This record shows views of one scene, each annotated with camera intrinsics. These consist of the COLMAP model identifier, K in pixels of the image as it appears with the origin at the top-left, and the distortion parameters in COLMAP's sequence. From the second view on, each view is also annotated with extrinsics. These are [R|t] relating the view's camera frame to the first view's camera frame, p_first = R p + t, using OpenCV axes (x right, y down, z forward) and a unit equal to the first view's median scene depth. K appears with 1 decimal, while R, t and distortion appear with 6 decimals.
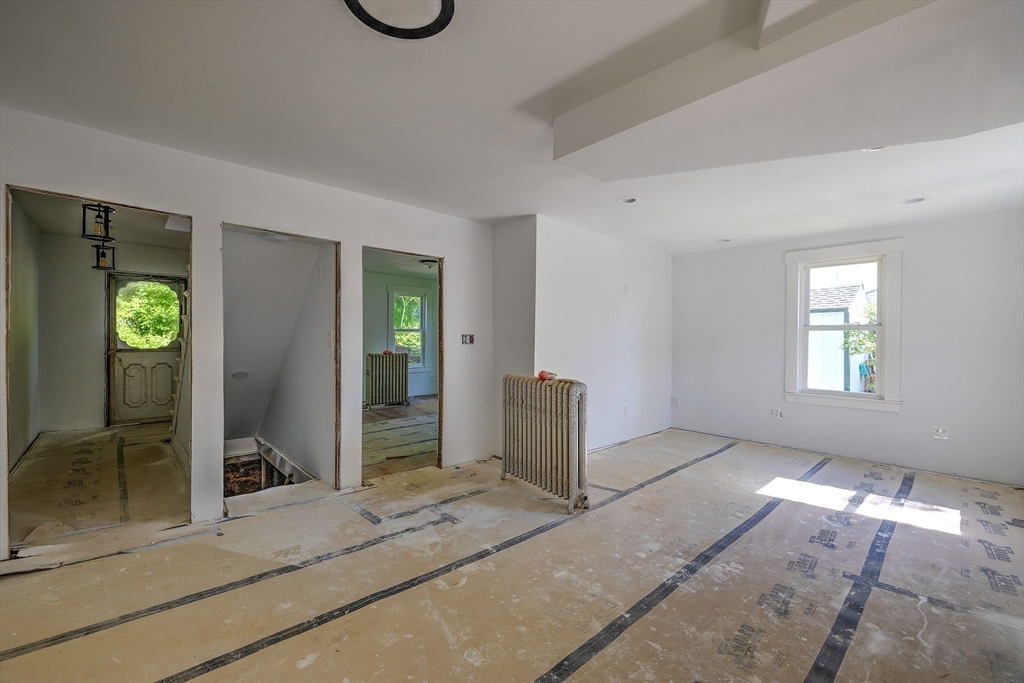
lens RADIAL K [[427.2, 0, 508.7], [0, 427.2, 344.4], [0, 0, 1]] dist [-0.002687, 0.000166]
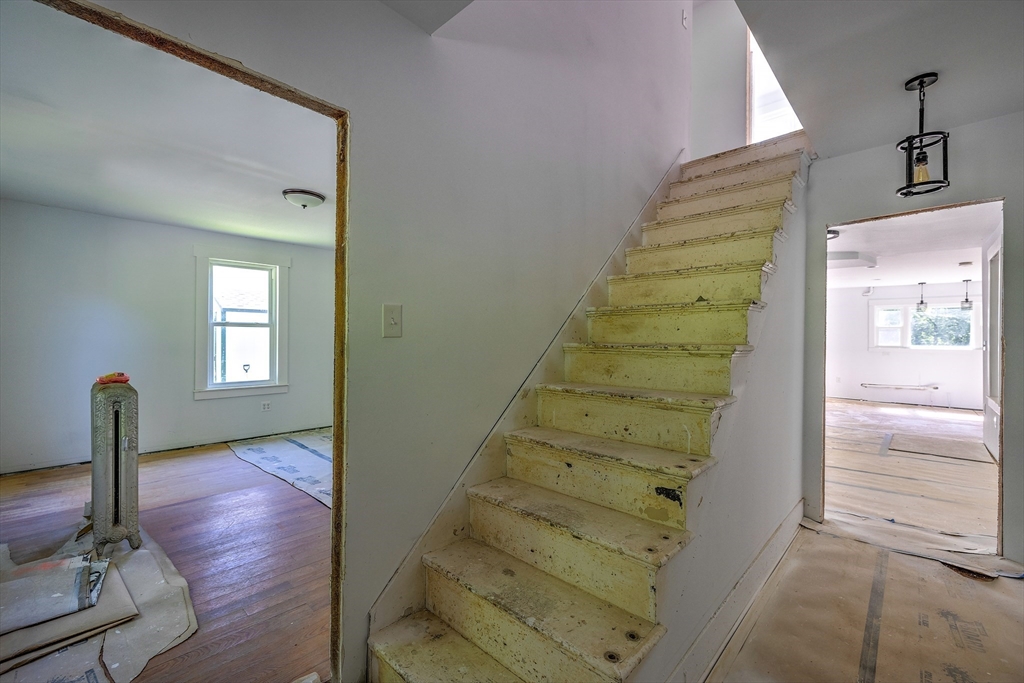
lens RADIAL K [[427.2, 0, 506.0], [0, 427.2, 335.5], [0, 0, 1]] dist [-0.002687, 0.000166]
pose [[-0.064647, -0.002902, 0.997904, -1.538703], [0.005914, 0.999977, 0.003292, -0.037942], [-0.997891, 0.006114, -0.064629, 1.631878]]
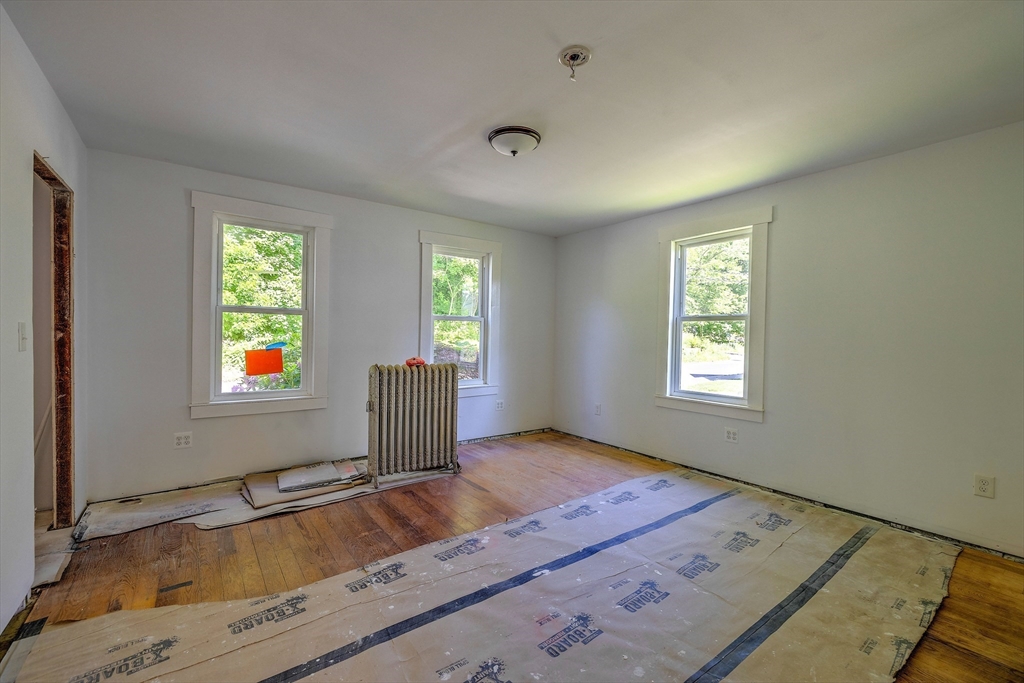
lens RADIAL K [[427.2, 0, 507.0], [0, 427.2, 340.5], [0, 0, 1]] dist [-0.002687, 0.000166]
pose [[0.993707, 0.004397, -0.111925, -0.302206], [-0.004684, 0.999986, -0.002300, -0.011469], [0.111913, 0.002810, 0.993714, 1.257024]]
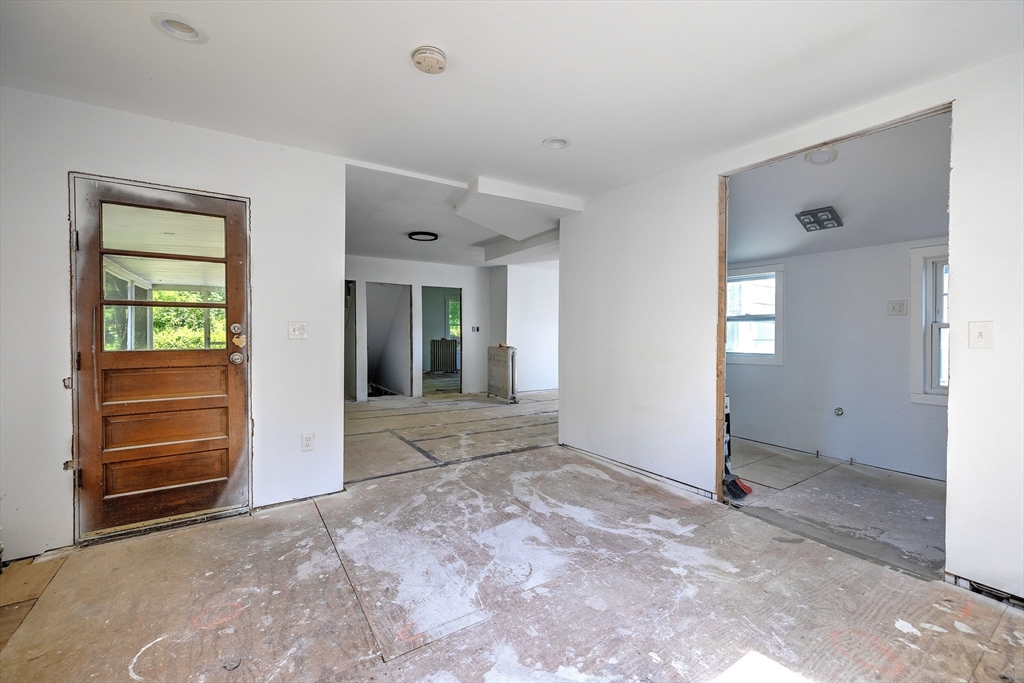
lens RADIAL K [[427.2, 0, 509.9], [0, 427.2, 341.0], [0, 0, 1]] dist [-0.002687, 0.000166]
pose [[0.986269, -0.002259, -0.165129, 0.480999], [0.003526, 0.999967, 0.007384, 0.035938], [0.165107, -0.007865, 0.986244, -1.127063]]
